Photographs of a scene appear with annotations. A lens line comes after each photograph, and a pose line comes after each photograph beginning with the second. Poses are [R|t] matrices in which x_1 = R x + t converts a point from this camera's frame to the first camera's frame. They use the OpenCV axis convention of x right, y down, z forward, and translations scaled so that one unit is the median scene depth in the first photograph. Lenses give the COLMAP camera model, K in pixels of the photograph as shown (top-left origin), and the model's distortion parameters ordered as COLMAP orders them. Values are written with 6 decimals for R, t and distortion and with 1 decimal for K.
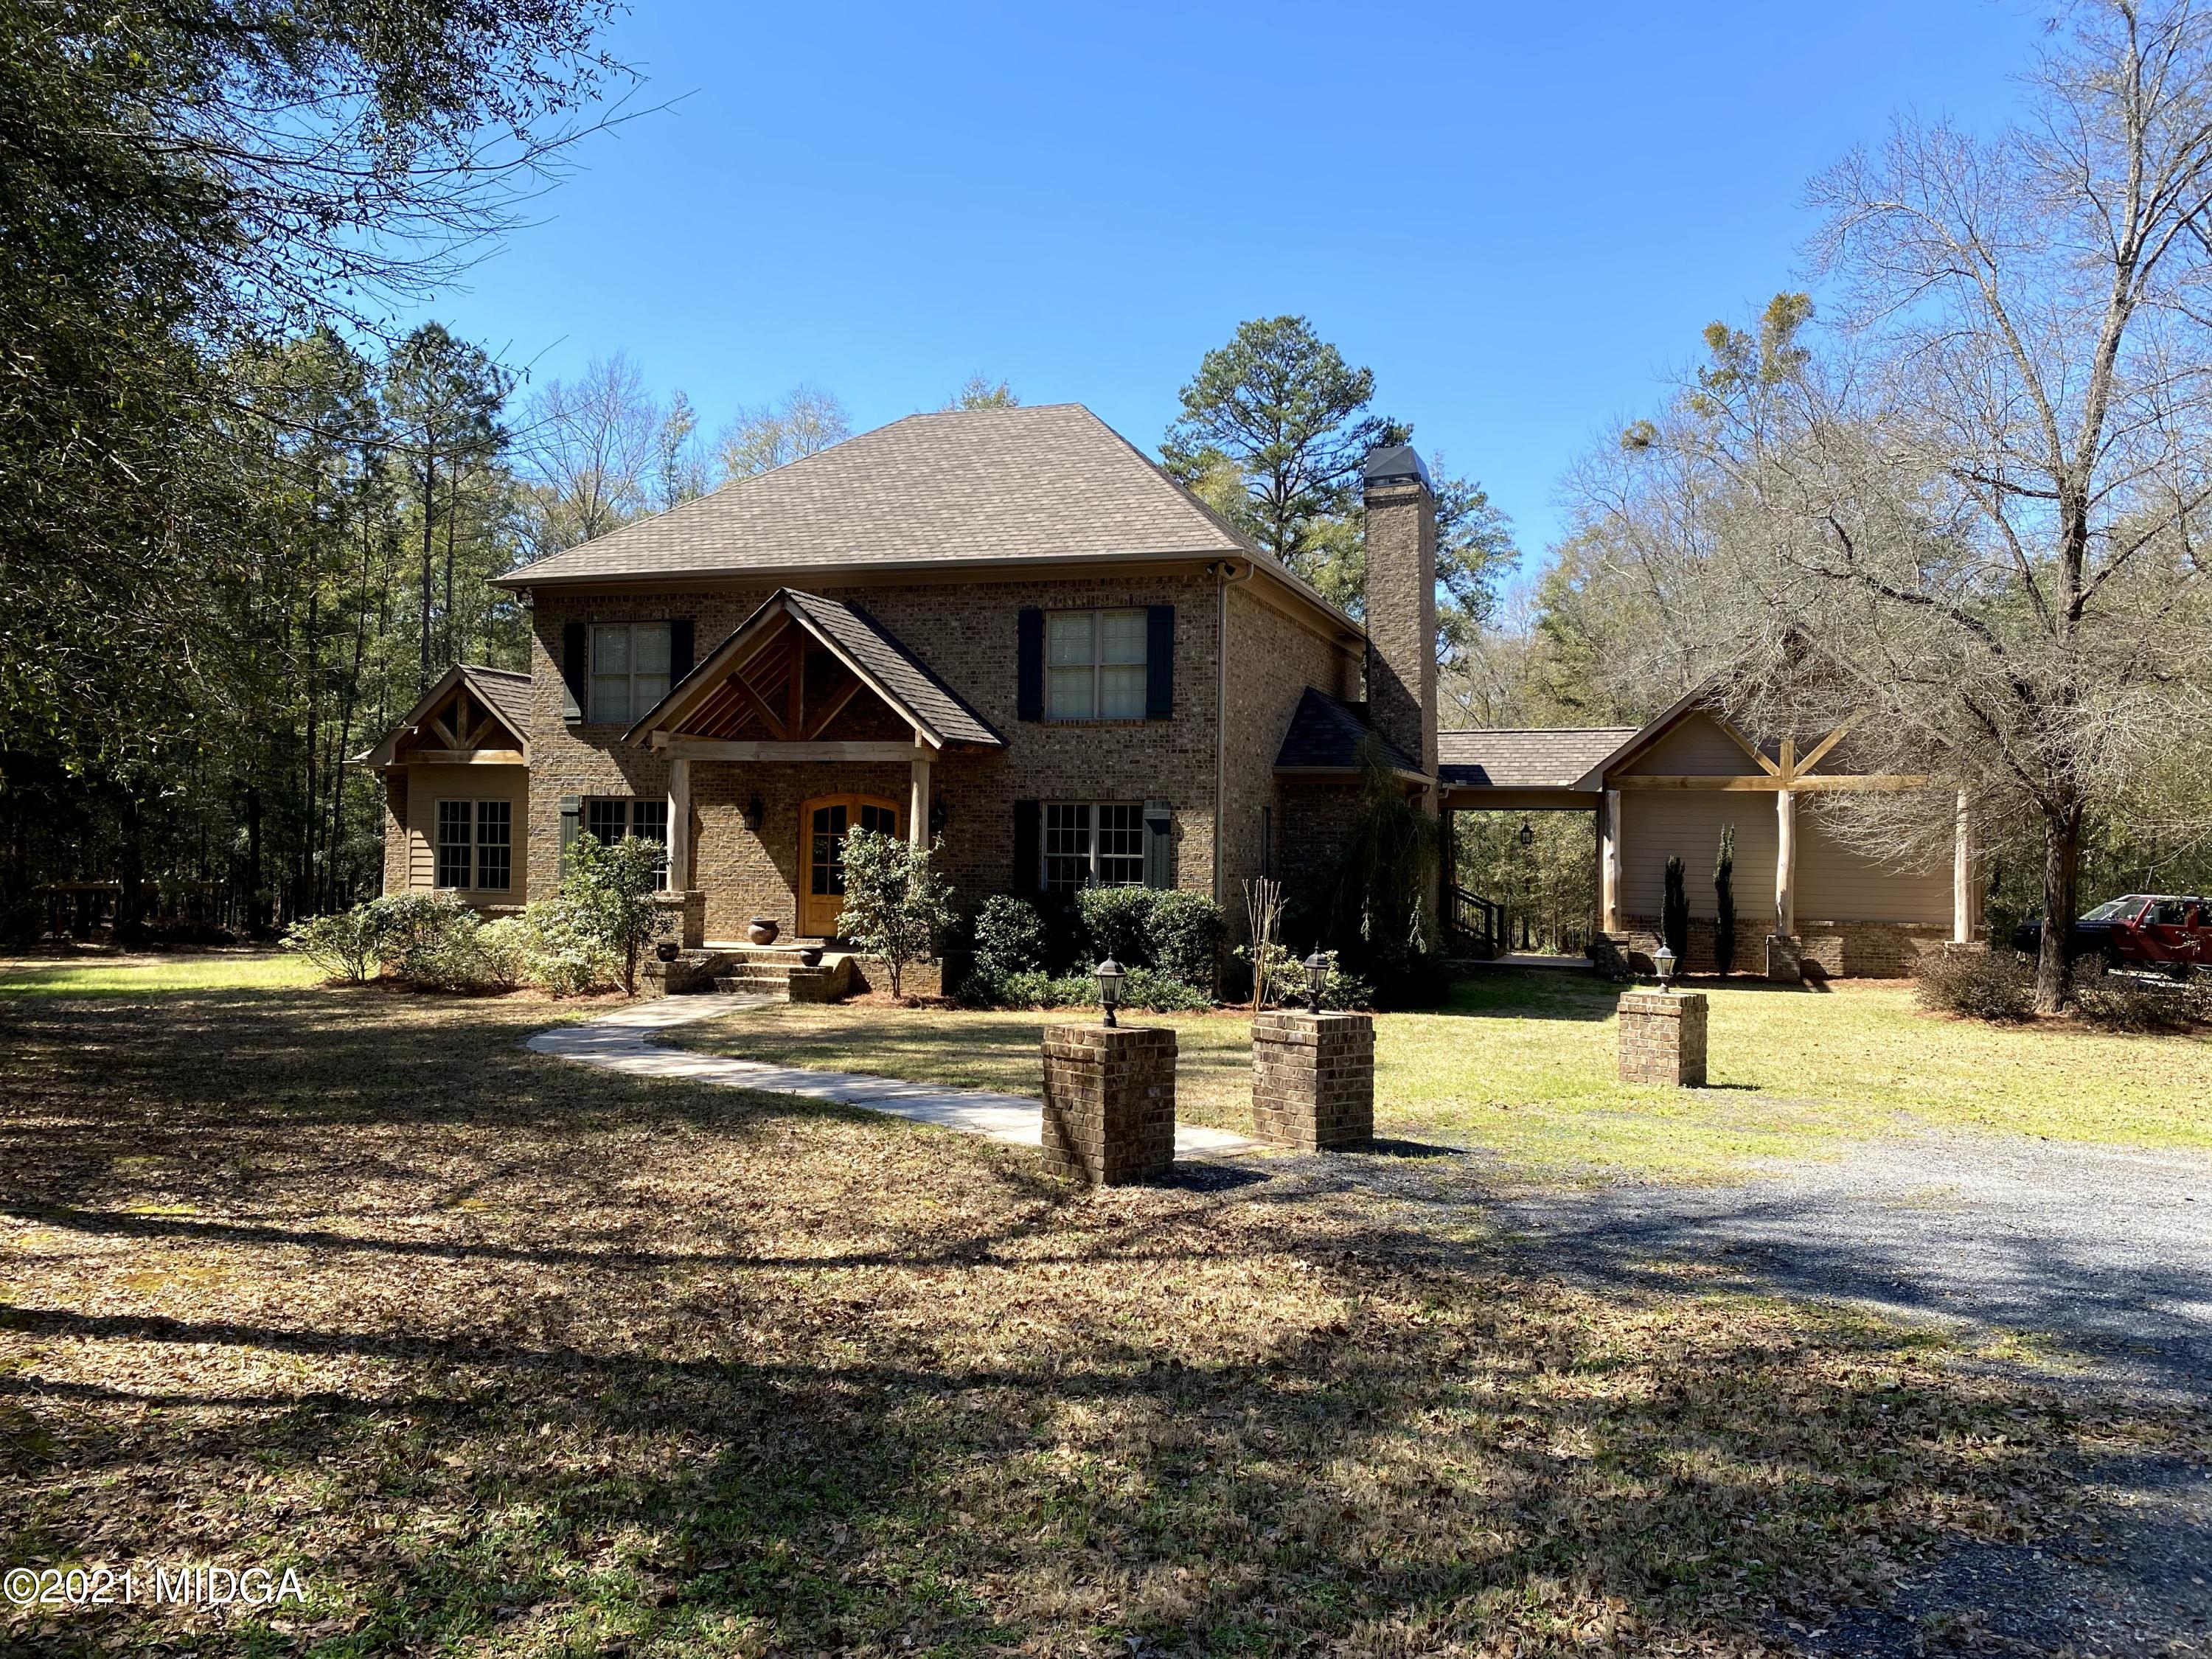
lens RADIAL K [[1693.1, 0, 1106.0], [0, 1693.1, 829.5], [0, 0, 1]] dist [0.114624, -0.187275]
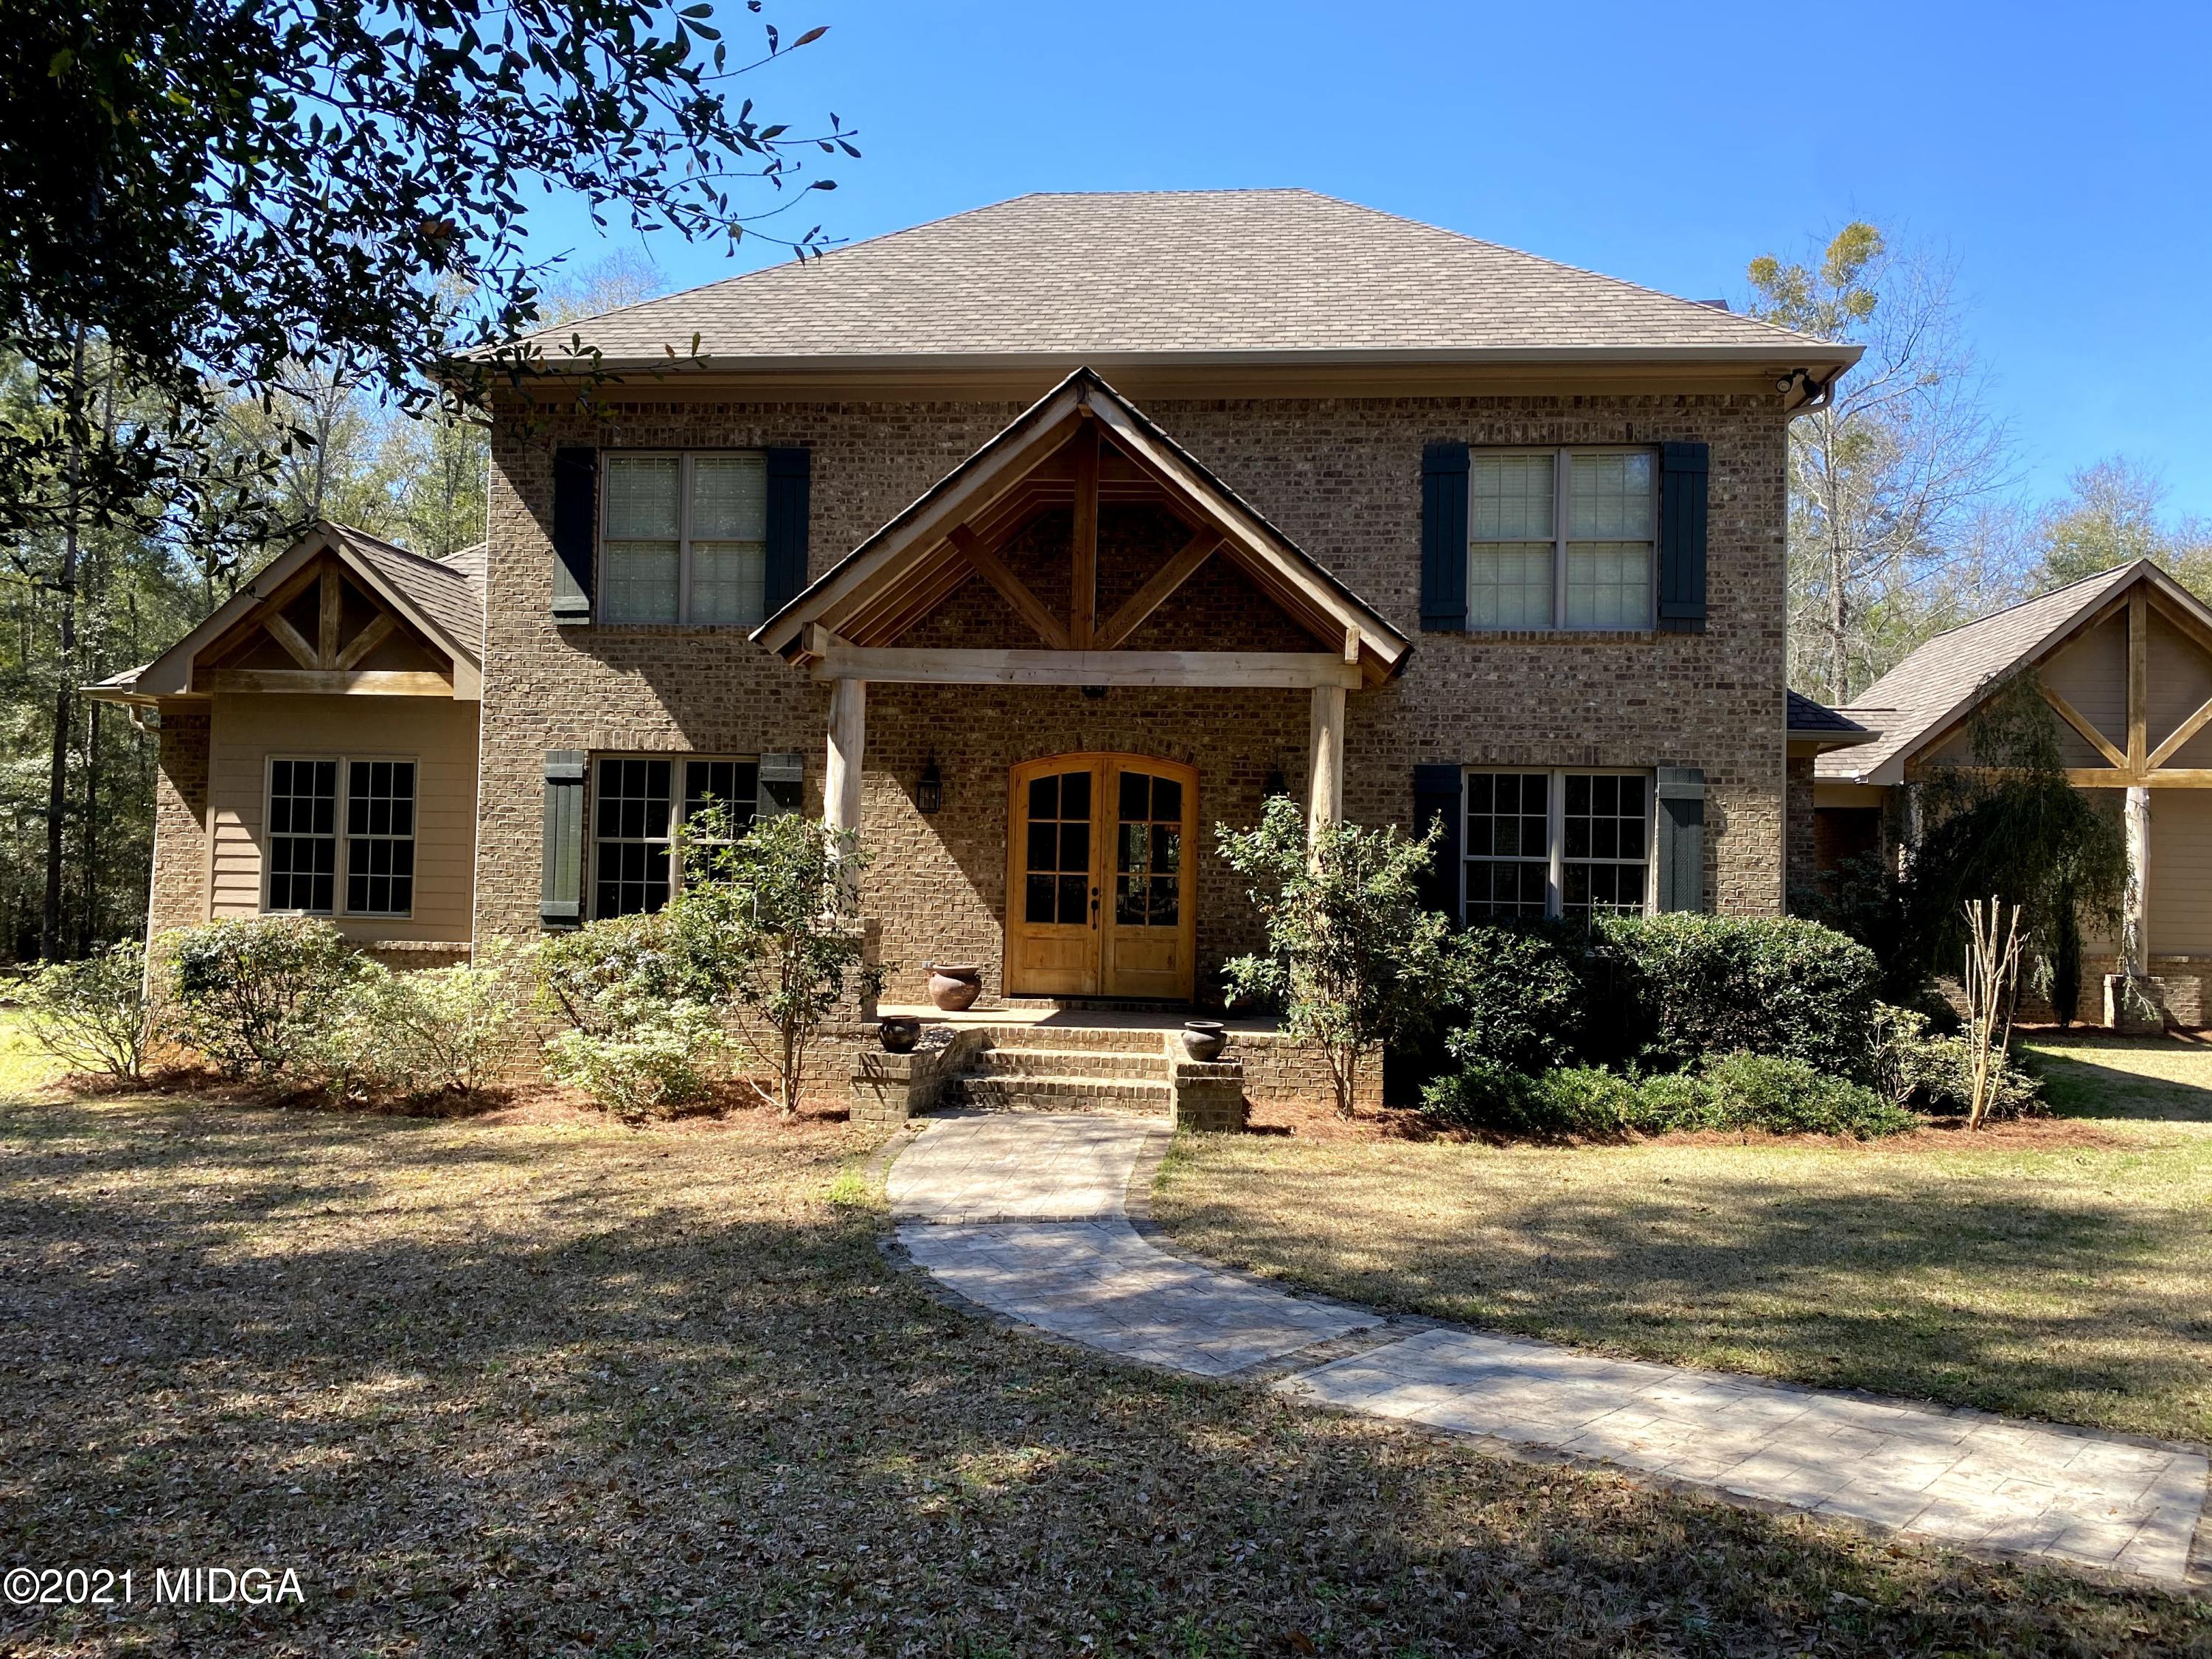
lens RADIAL K [[1693.1, 0, 1106.0], [0, 1693.1, 829.5], [0, 0, 1]] dist [0.114624, -0.187275]
pose [[0.974542, 0.012403, 0.223861, -0.266809], [-0.009638, 0.999863, -0.013440, 0.012994], [-0.223997, 0.010941, 0.974528, 0.405945]]
